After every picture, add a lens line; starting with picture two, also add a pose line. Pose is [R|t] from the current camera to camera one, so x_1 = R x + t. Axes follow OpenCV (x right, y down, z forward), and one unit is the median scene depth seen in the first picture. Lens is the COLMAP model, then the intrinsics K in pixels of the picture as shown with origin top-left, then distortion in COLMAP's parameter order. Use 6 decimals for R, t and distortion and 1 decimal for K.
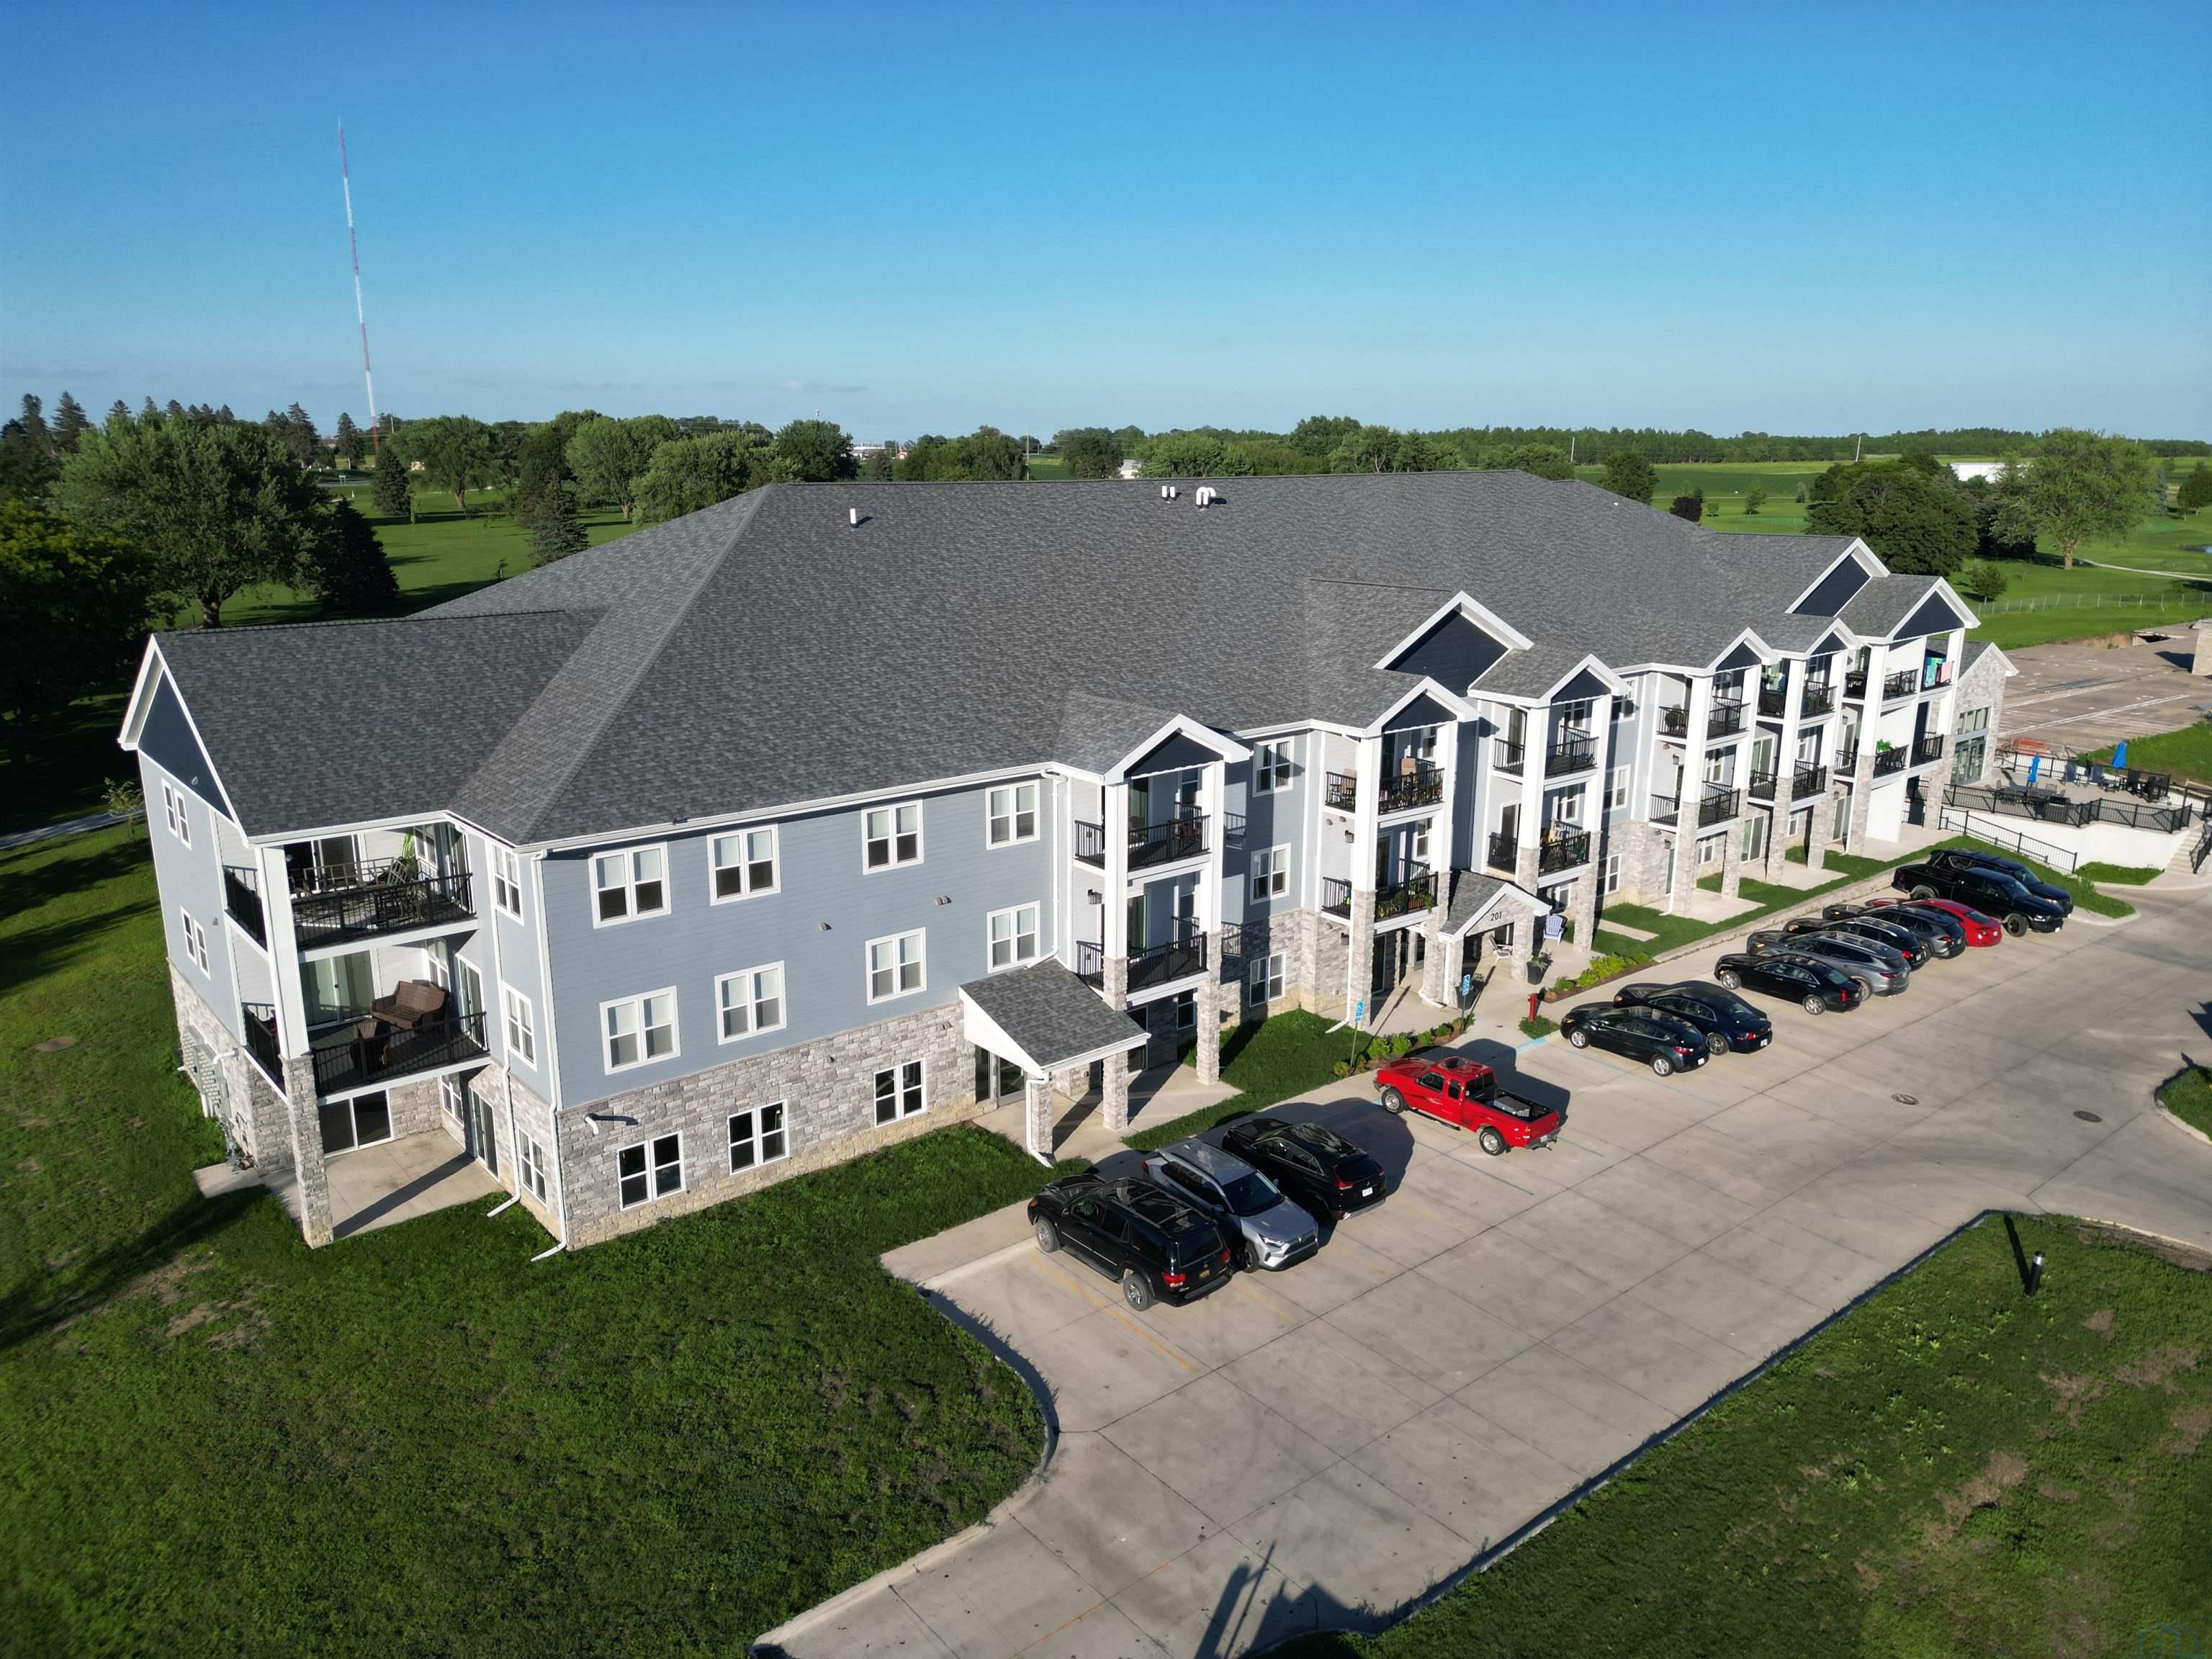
lens RADIAL K [[1545.4, 0, 1110.4], [0, 1545.4, 829.7], [0, 0, 1]] dist [0.053273, -0.025694]
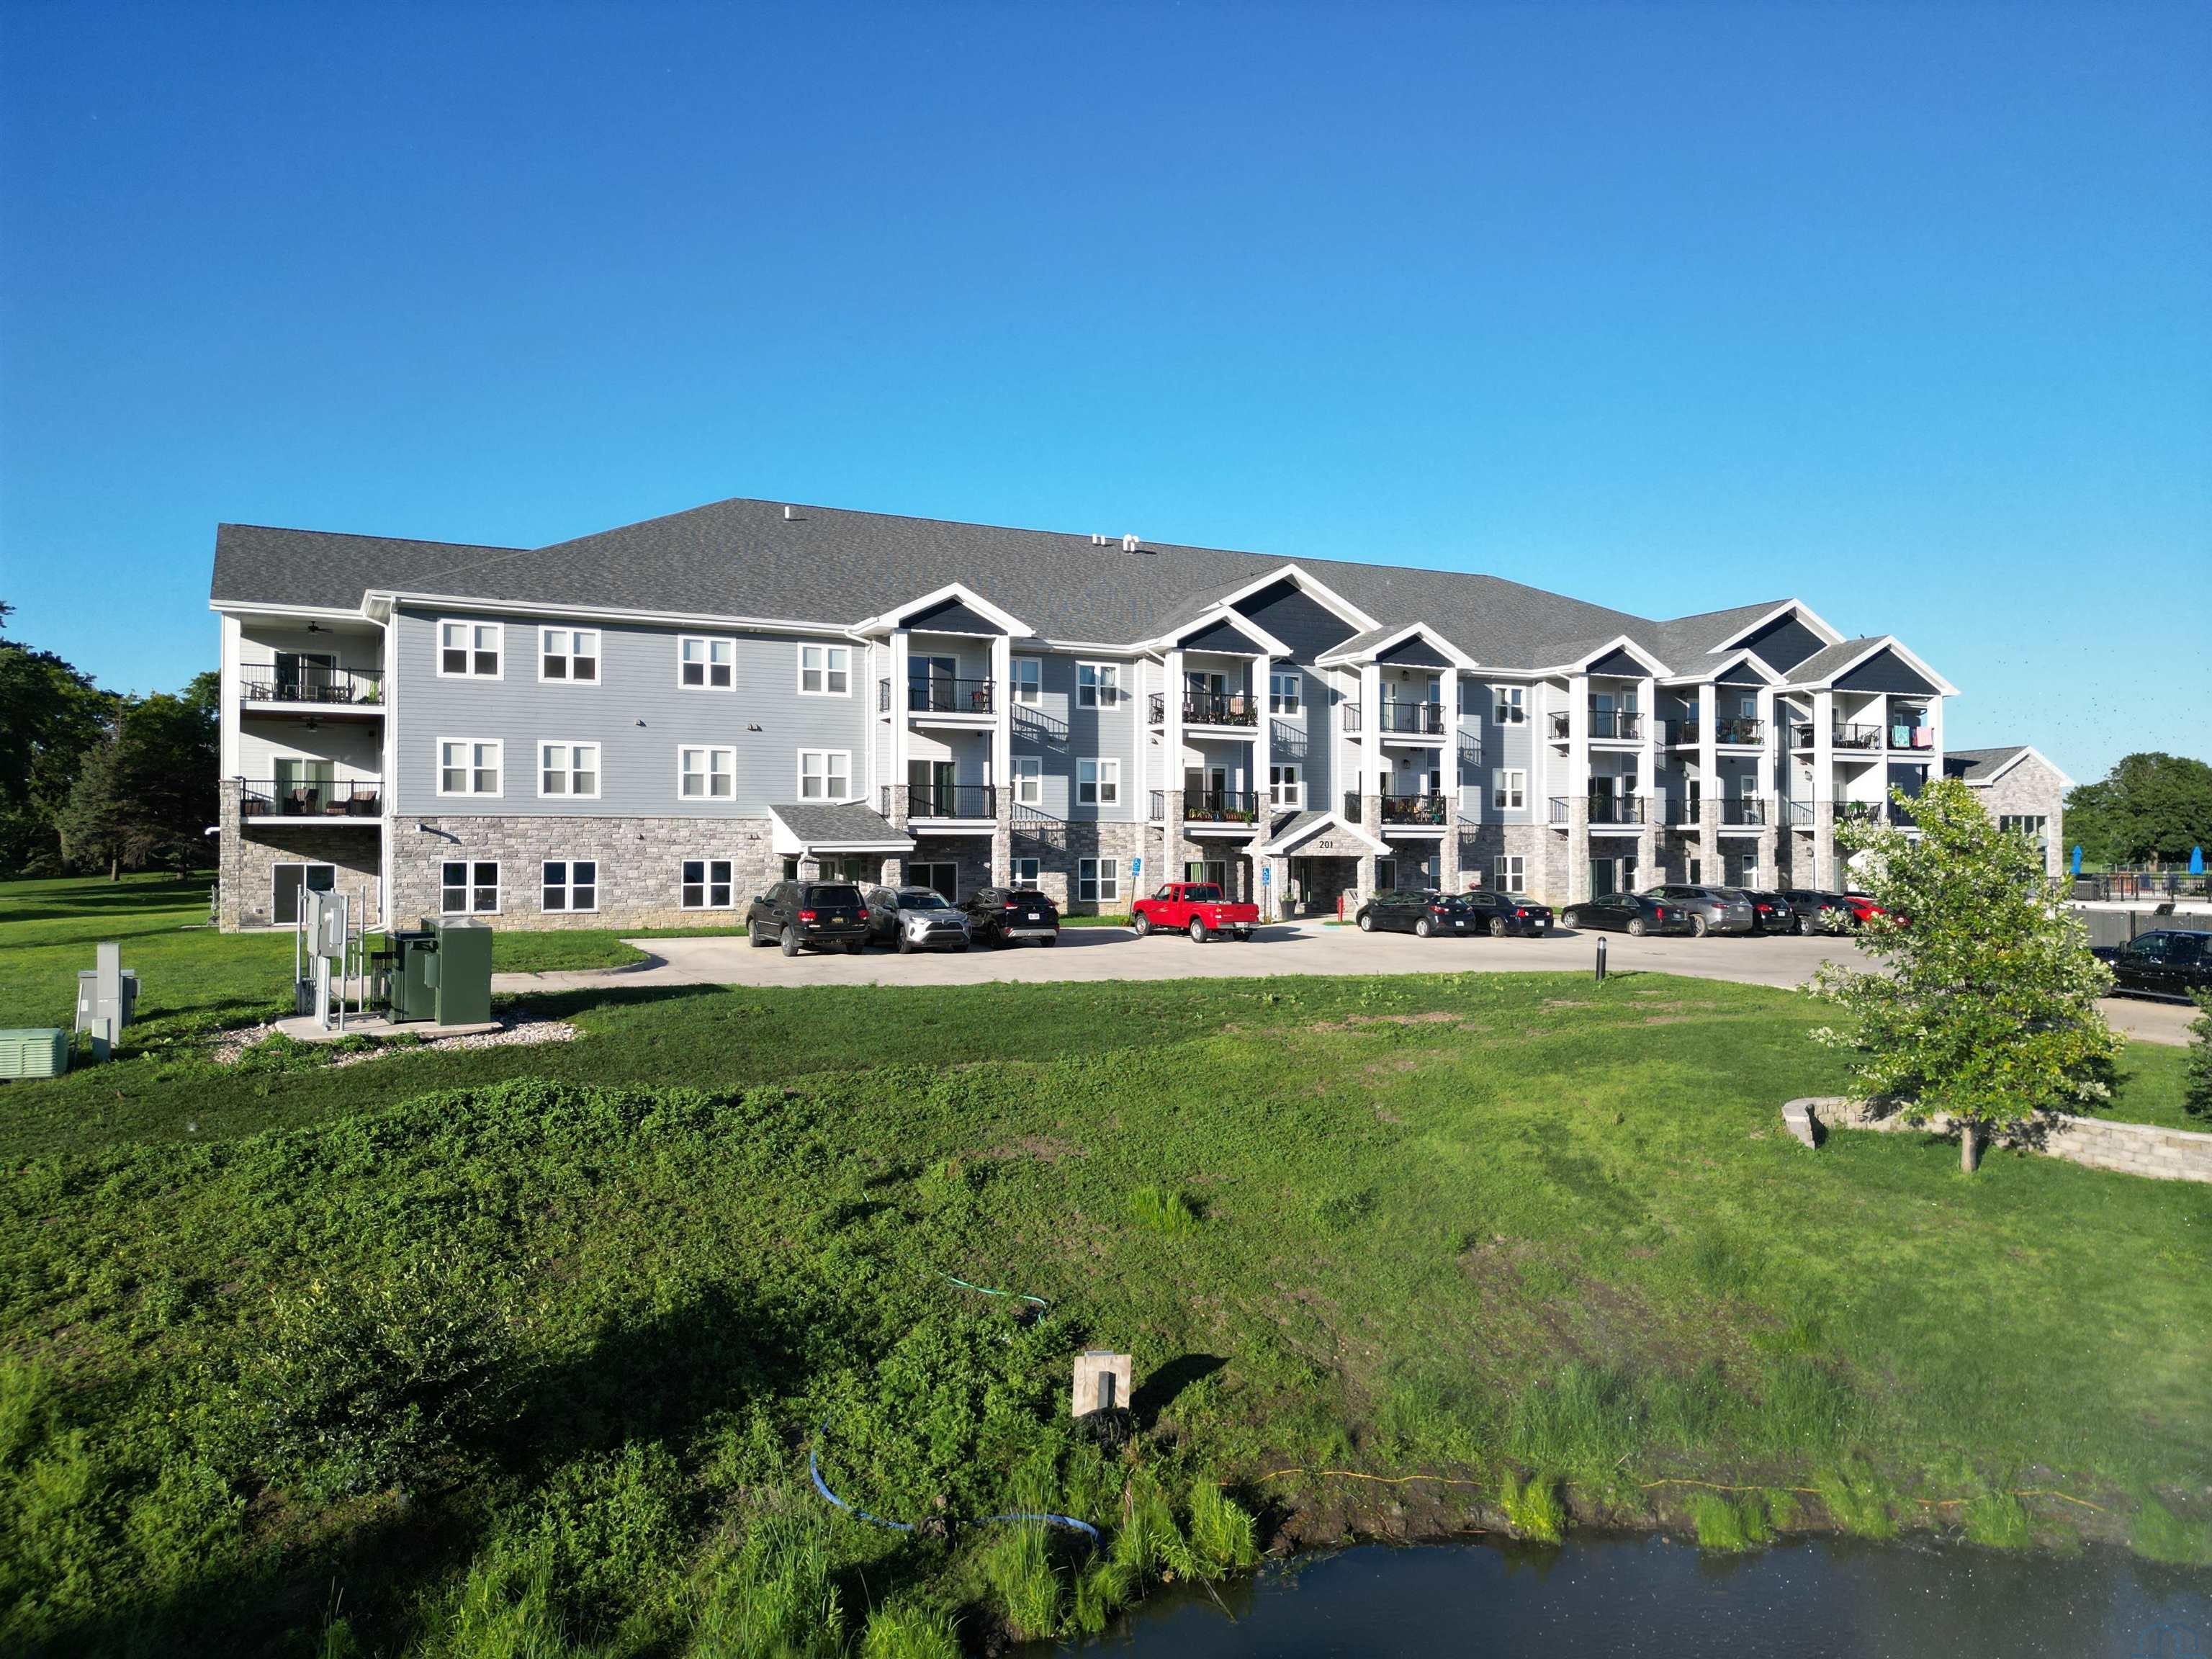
lens RADIAL K [[1545.4, 0, 1110.4], [0, 1545.4, 824.8], [0, 0, 1]] dist [0.053273, -0.025694]
pose [[0.975583, -0.010302, -0.219388, 0.450926], [-0.047894, 0.964881, -0.258286, 0.438802], [0.214344, 0.262487, 0.940828, -0.076740]]
